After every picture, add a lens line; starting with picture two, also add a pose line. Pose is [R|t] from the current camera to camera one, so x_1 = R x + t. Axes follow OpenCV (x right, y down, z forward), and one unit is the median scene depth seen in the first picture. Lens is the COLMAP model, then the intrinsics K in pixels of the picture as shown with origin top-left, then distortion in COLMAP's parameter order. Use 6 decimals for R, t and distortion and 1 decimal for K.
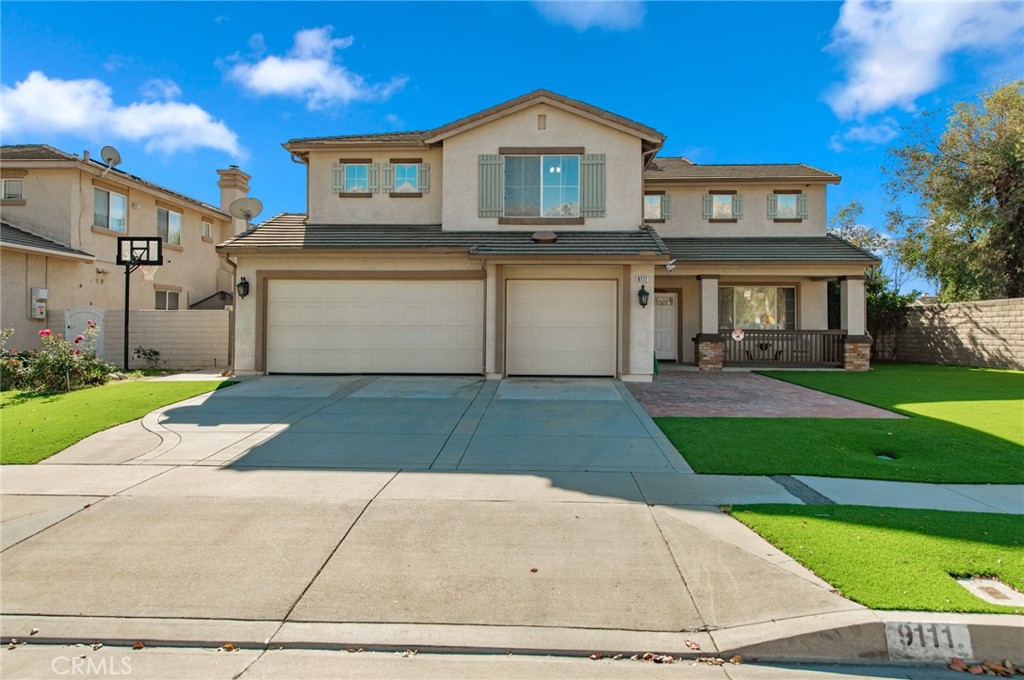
lens RADIAL K [[673.1, 0, 508.5], [0, 673.1, 330.4], [0, 0, 1]] dist [0.014999, -0.001124]
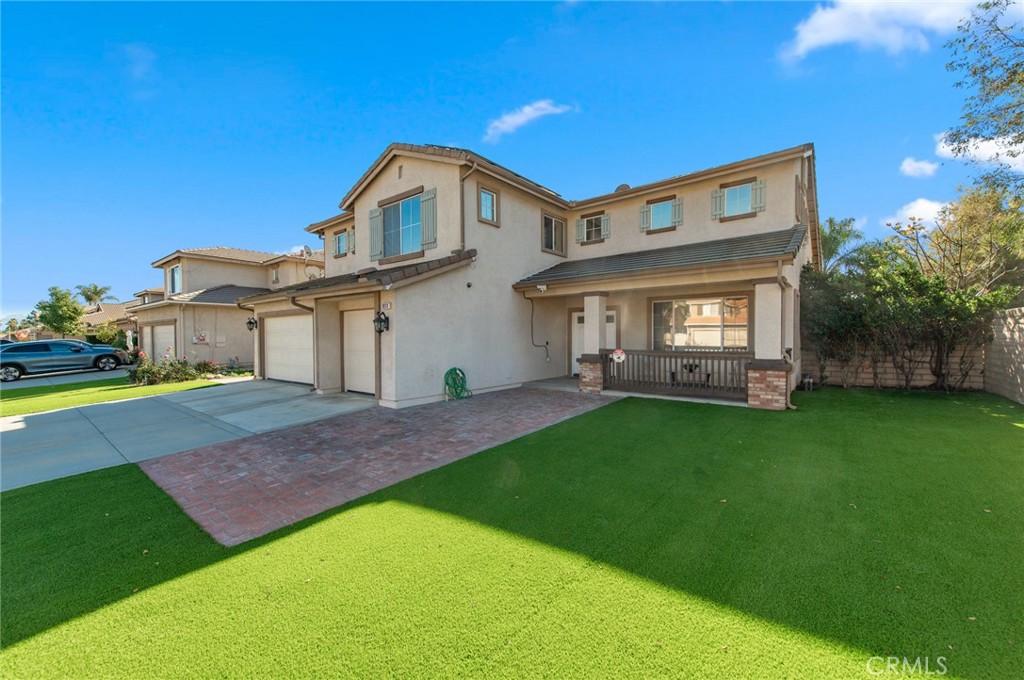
lens RADIAL K [[399.5, 0, 515.3], [0, 399.5, 345.4], [0, 0, 1]] dist [0.014299, -0.003804]
pose [[0.812412, 0.001748, -0.583081, 0.550096], [0.013954, 0.999651, 0.022439, -0.021597], [0.582916, -0.026366, 0.812104, 0.491433]]
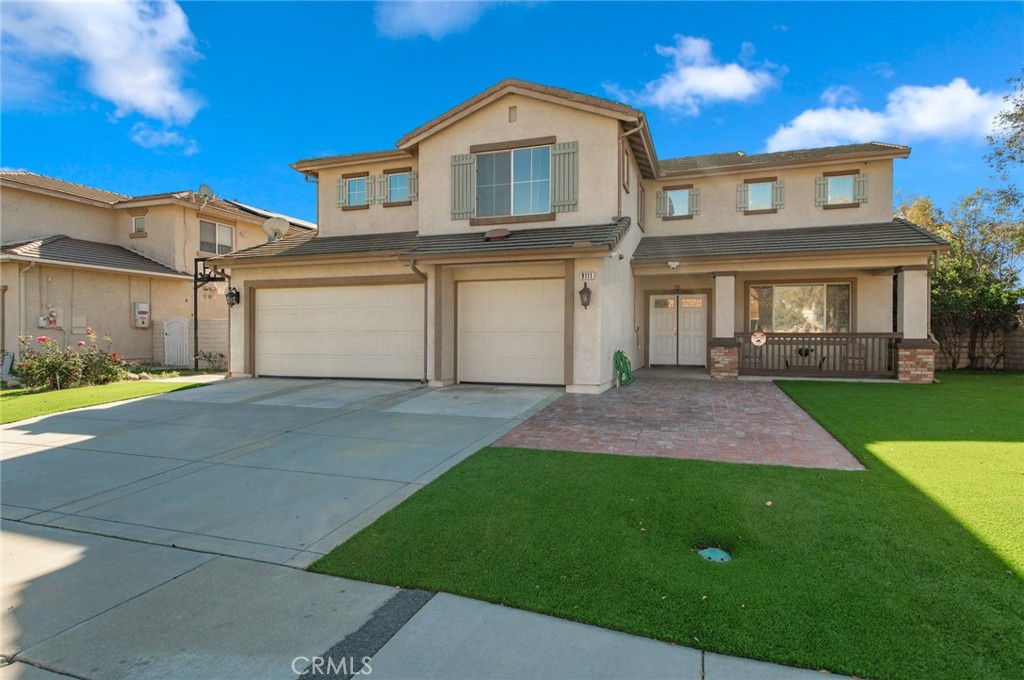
lens RADIAL K [[544.5, 0, 512.5], [0, 544.5, 346.6], [0, 0, 1]] dist [0.014089, -0.000626]
pose [[0.958851, 0.001262, -0.283908, 0.239761], [0.004601, 0.999790, 0.019982, 0.000975], [0.283874, -0.020466, 0.958643, 0.233389]]
